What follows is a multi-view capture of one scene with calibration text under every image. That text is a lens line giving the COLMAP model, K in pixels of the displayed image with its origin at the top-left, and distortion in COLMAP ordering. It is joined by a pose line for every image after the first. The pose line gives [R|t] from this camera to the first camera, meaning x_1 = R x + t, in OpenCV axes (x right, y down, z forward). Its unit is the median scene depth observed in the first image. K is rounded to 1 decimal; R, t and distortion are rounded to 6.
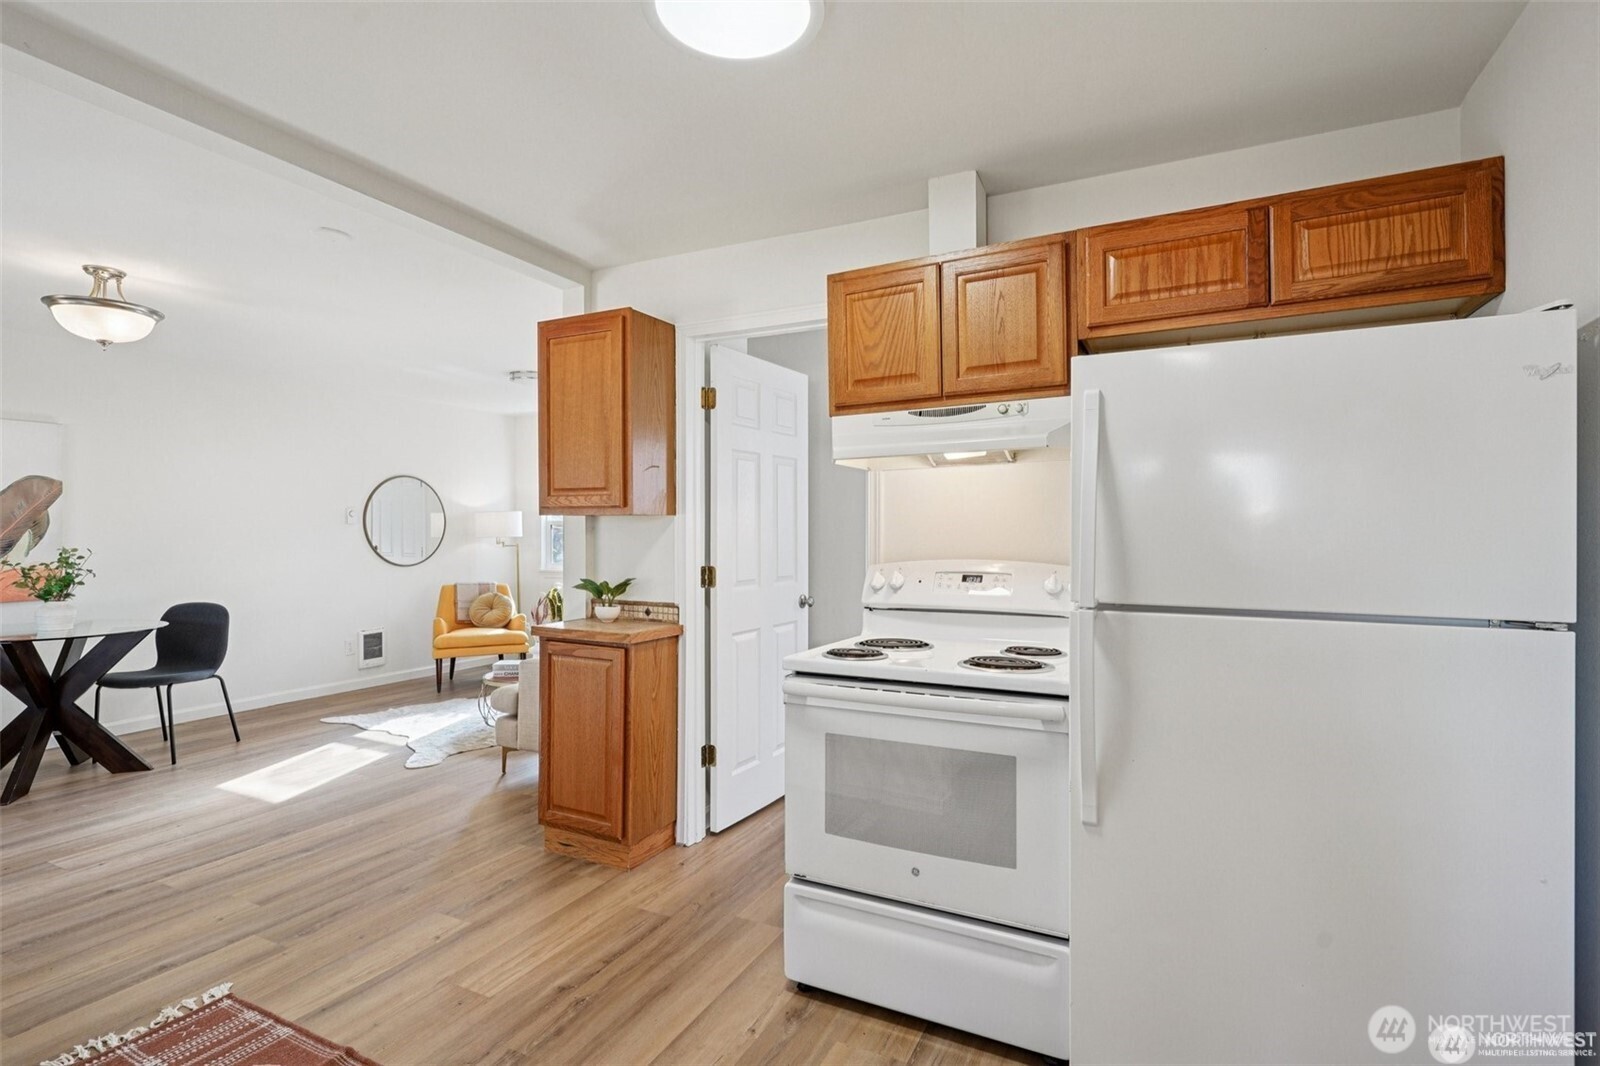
lens RADIAL K [[771.6, 0, 804.6], [0, 771.6, 528.2], [0, 0, 1]] dist [0.004913, -0.000015]
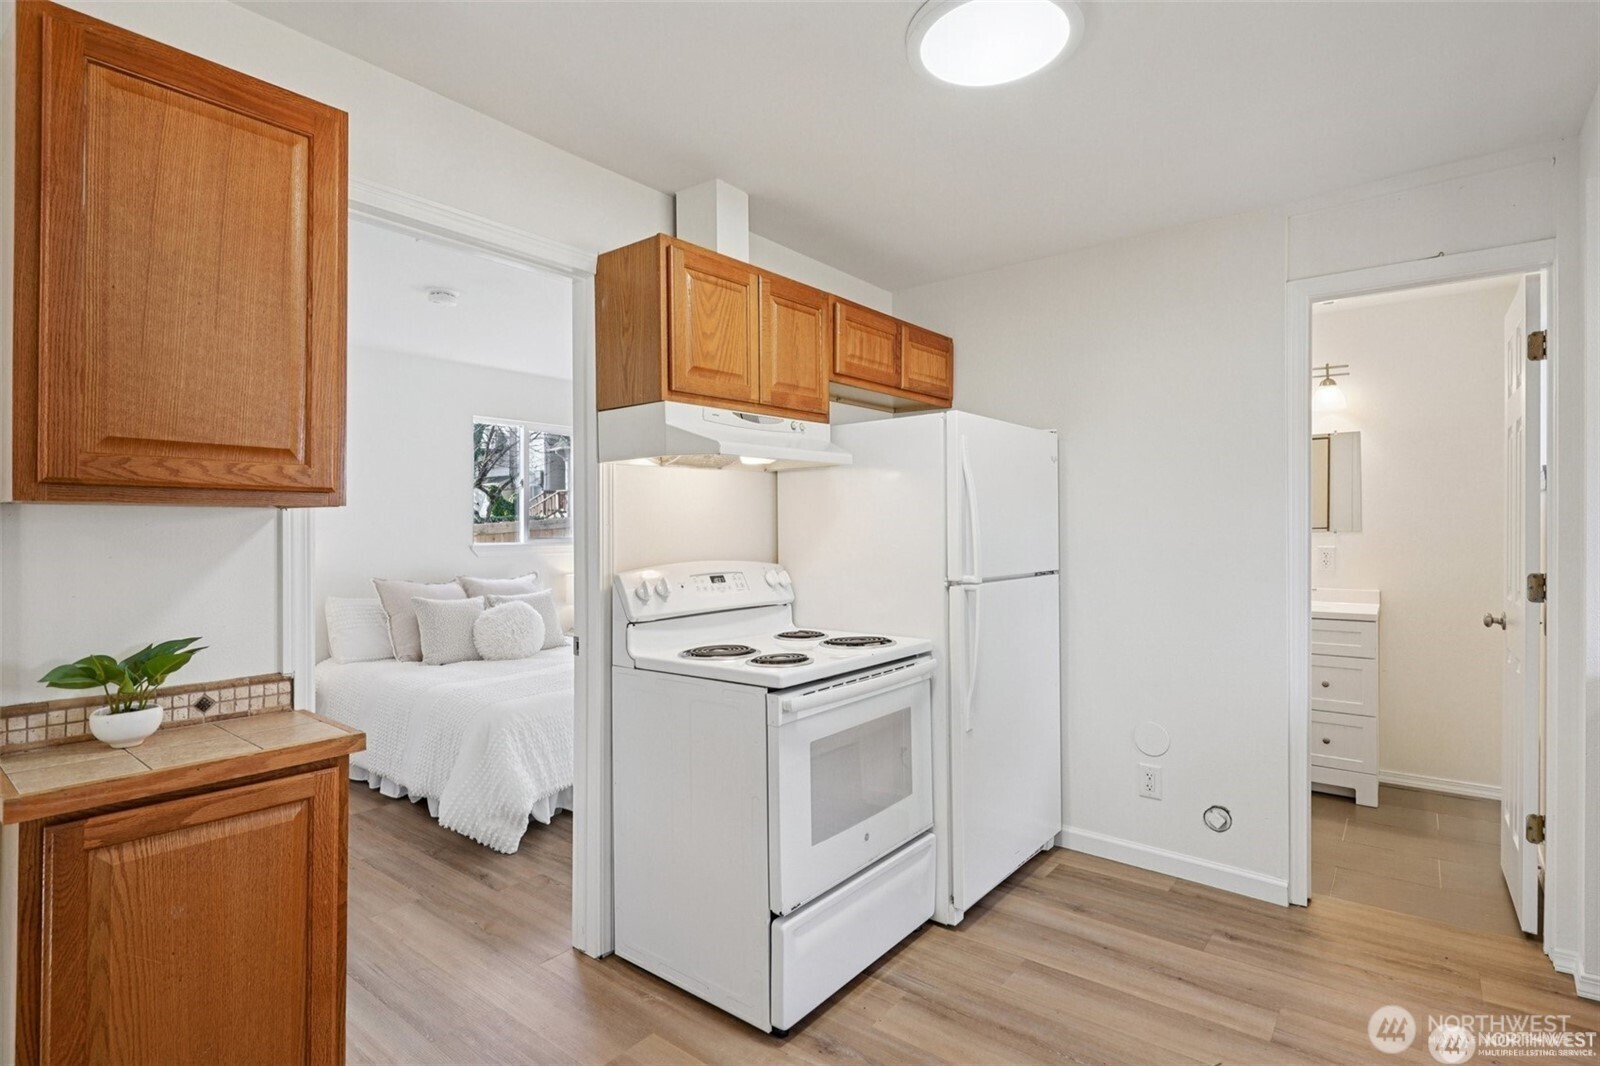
lens RADIAL K [[783.9, 0, 802.1], [0, 783.9, 525.6], [0, 0, 1]] dist [0.013851, -0.000129]
pose [[0.215131, 0.003014, 0.976581, -0.674644], [0.002783, 0.999989, -0.003699, -0.001969], [-0.976581, 0.003514, 0.215120, 0.574597]]
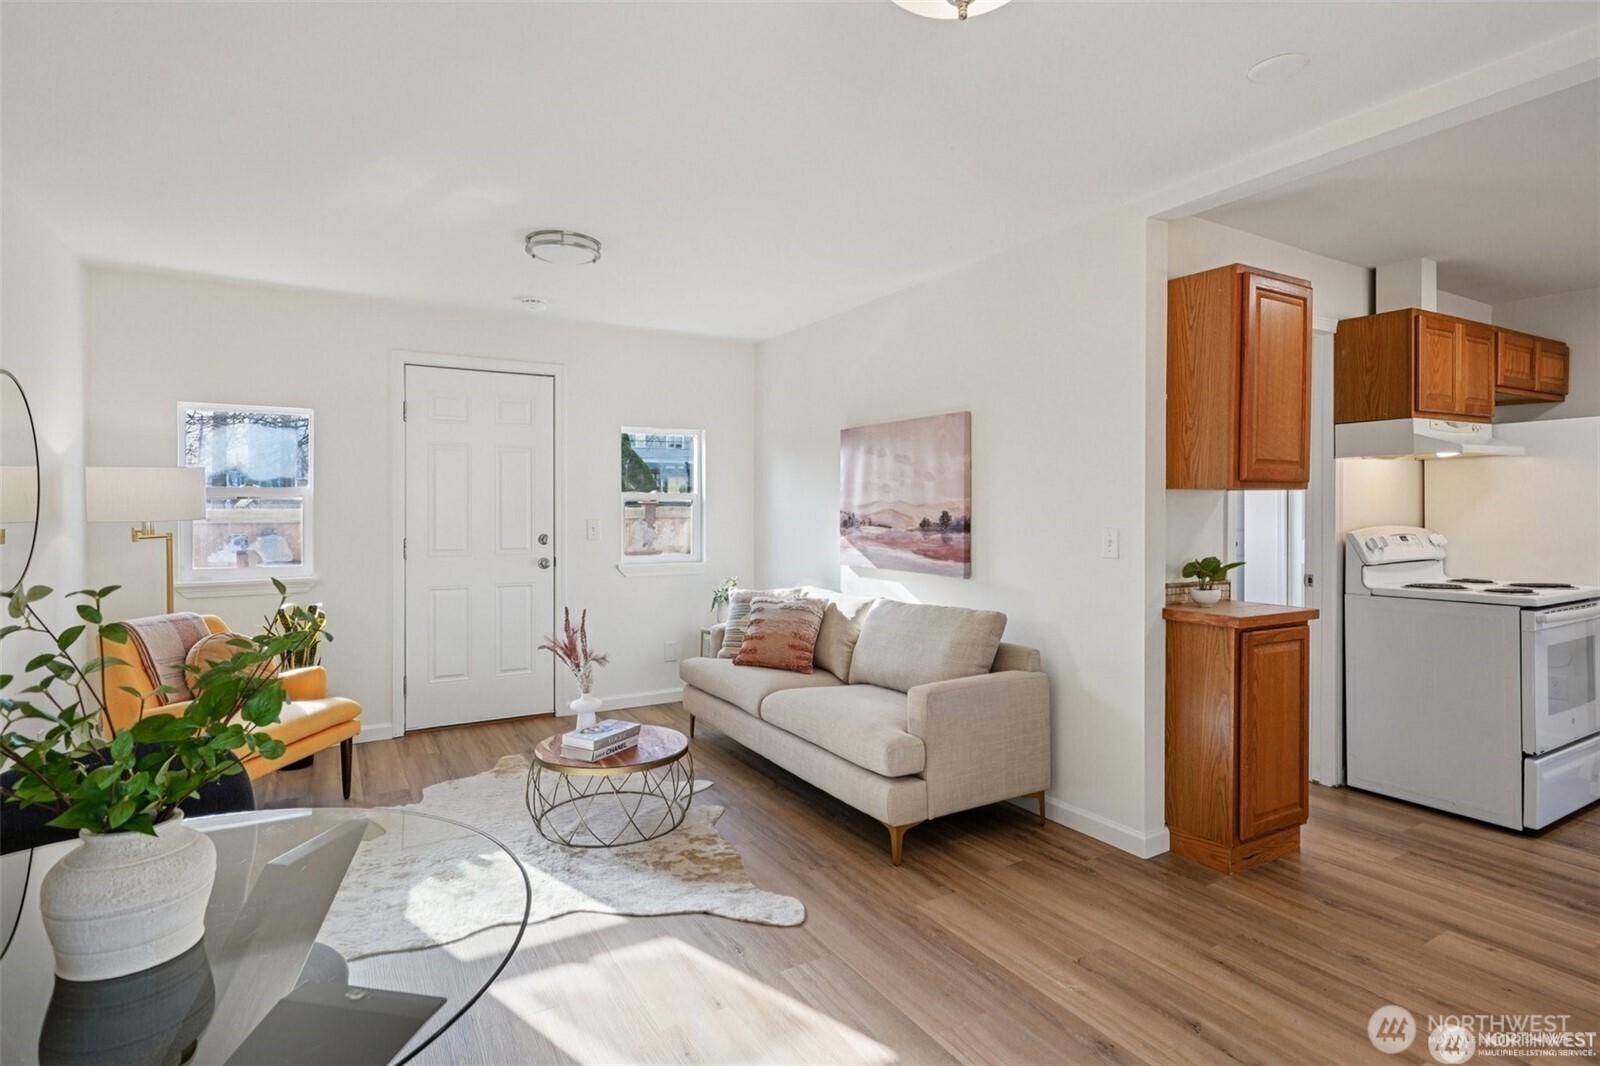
lens RADIAL K [[806.8, 0, 802.6], [0, 806.8, 510.5], [0, 0, 1]] dist [0.009224, 0.000344]
pose [[0.540959, -0.003693, 0.841041, -1.436206], [-0.000794, 0.999988, 0.004901, 0.004846], [-0.841049, -0.003319, 0.540949, 0.970168]]
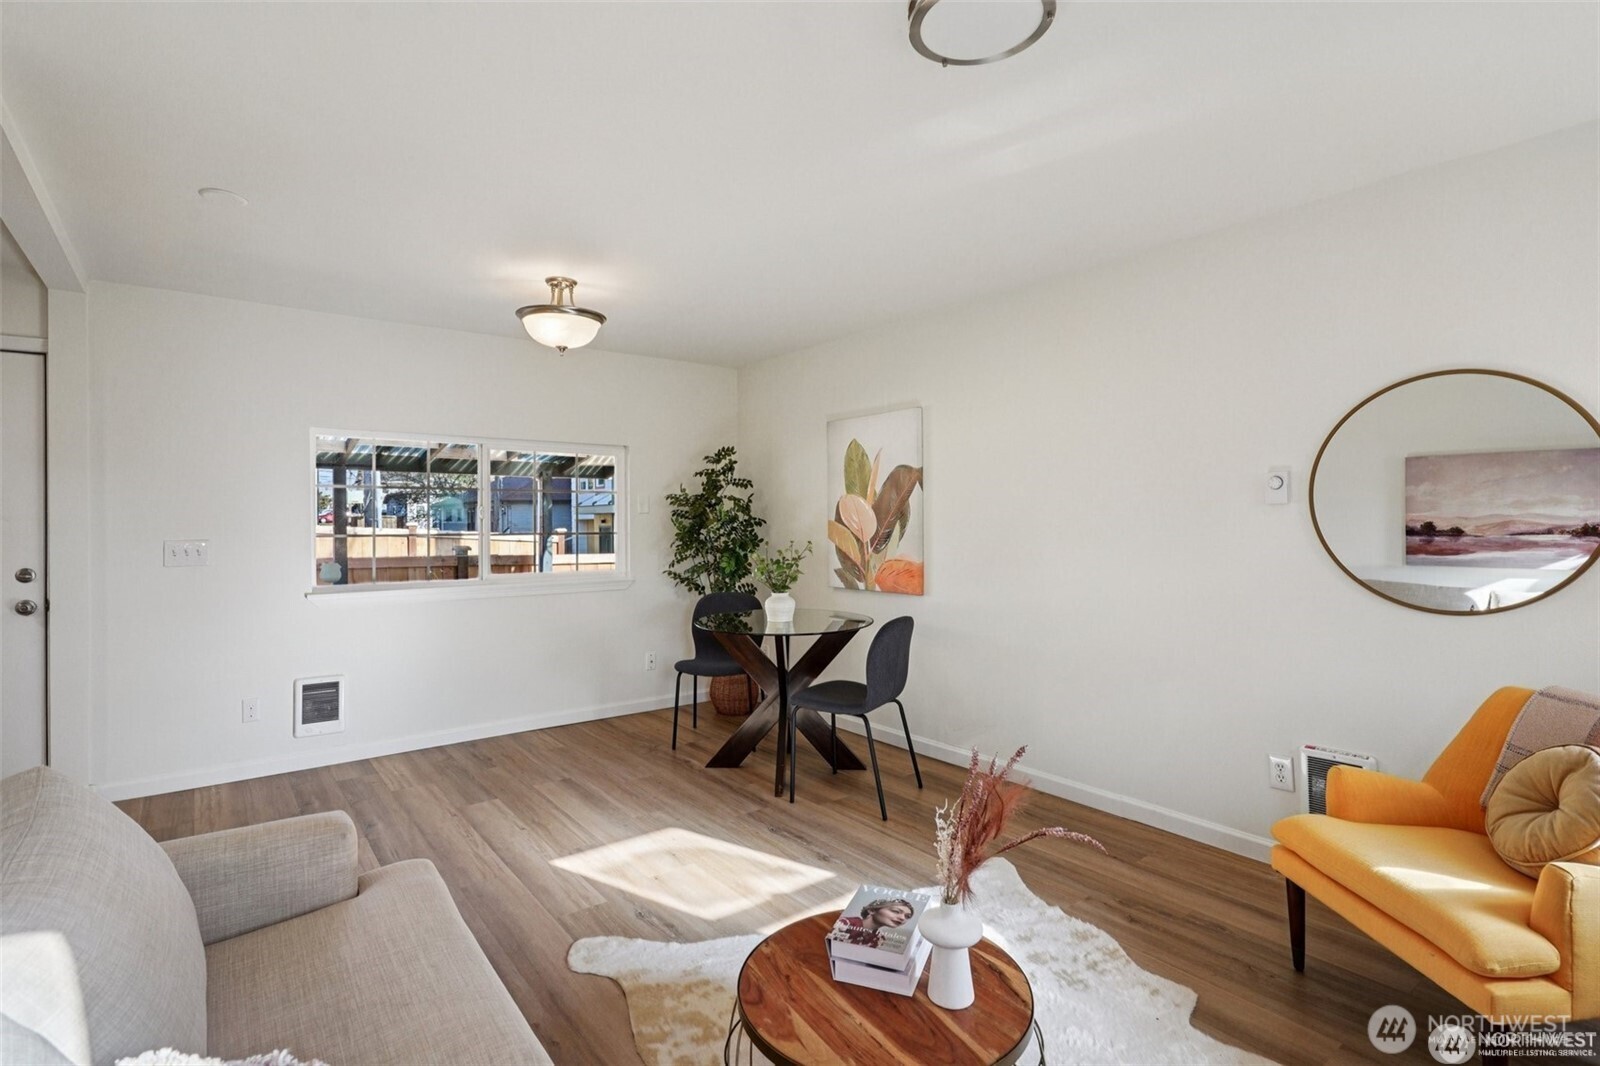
lens RADIAL K [[783.9, 0, 802.1], [0, 783.9, 525.6], [0, 0, 1]] dist [0.013851, -0.000129]
pose [[-0.438567, 0.006450, -0.898675, -0.091268], [0.006542, 0.999971, 0.003985, 0.004640], [0.898675, -0.004131, -0.438597, 2.003401]]
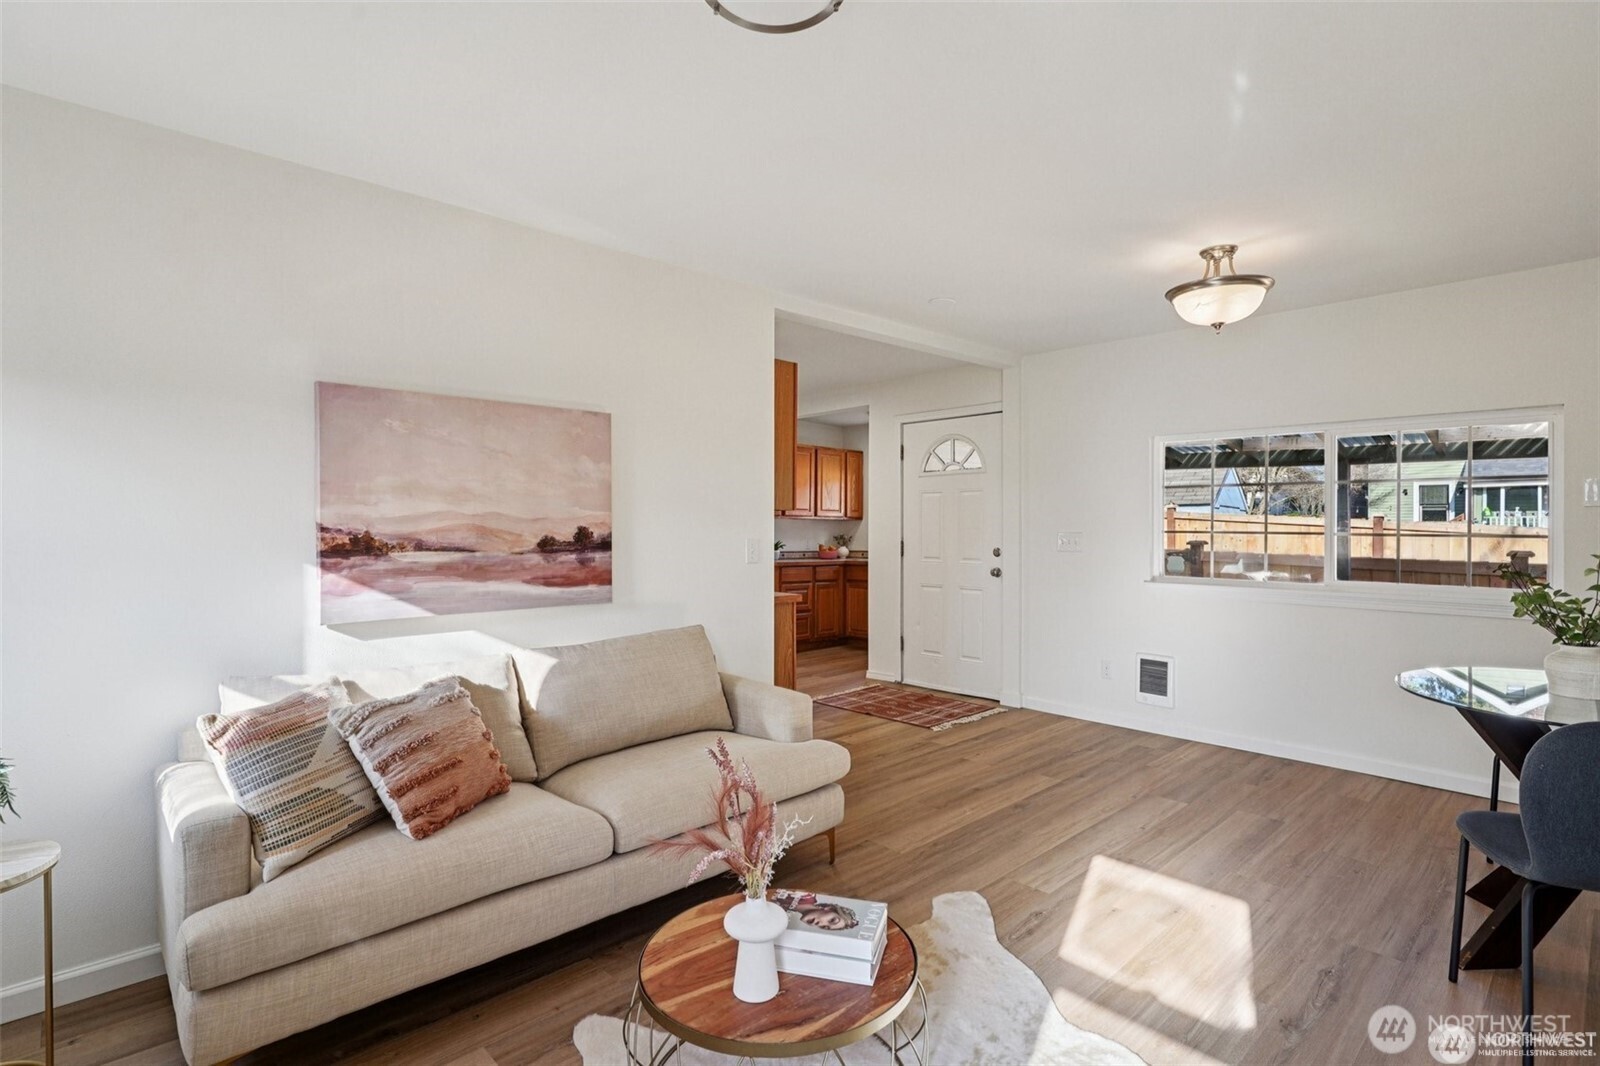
lens RADIAL K [[783.9, 0, 802.1], [0, 783.9, 525.6], [0, 0, 1]] dist [0.013851, -0.000129]
pose [[-0.938937, -0.002447, 0.344080, -0.854620], [-0.001328, 0.999993, 0.003487, 0.006637], [-0.344086, 0.002817, -0.938934, 2.366213]]
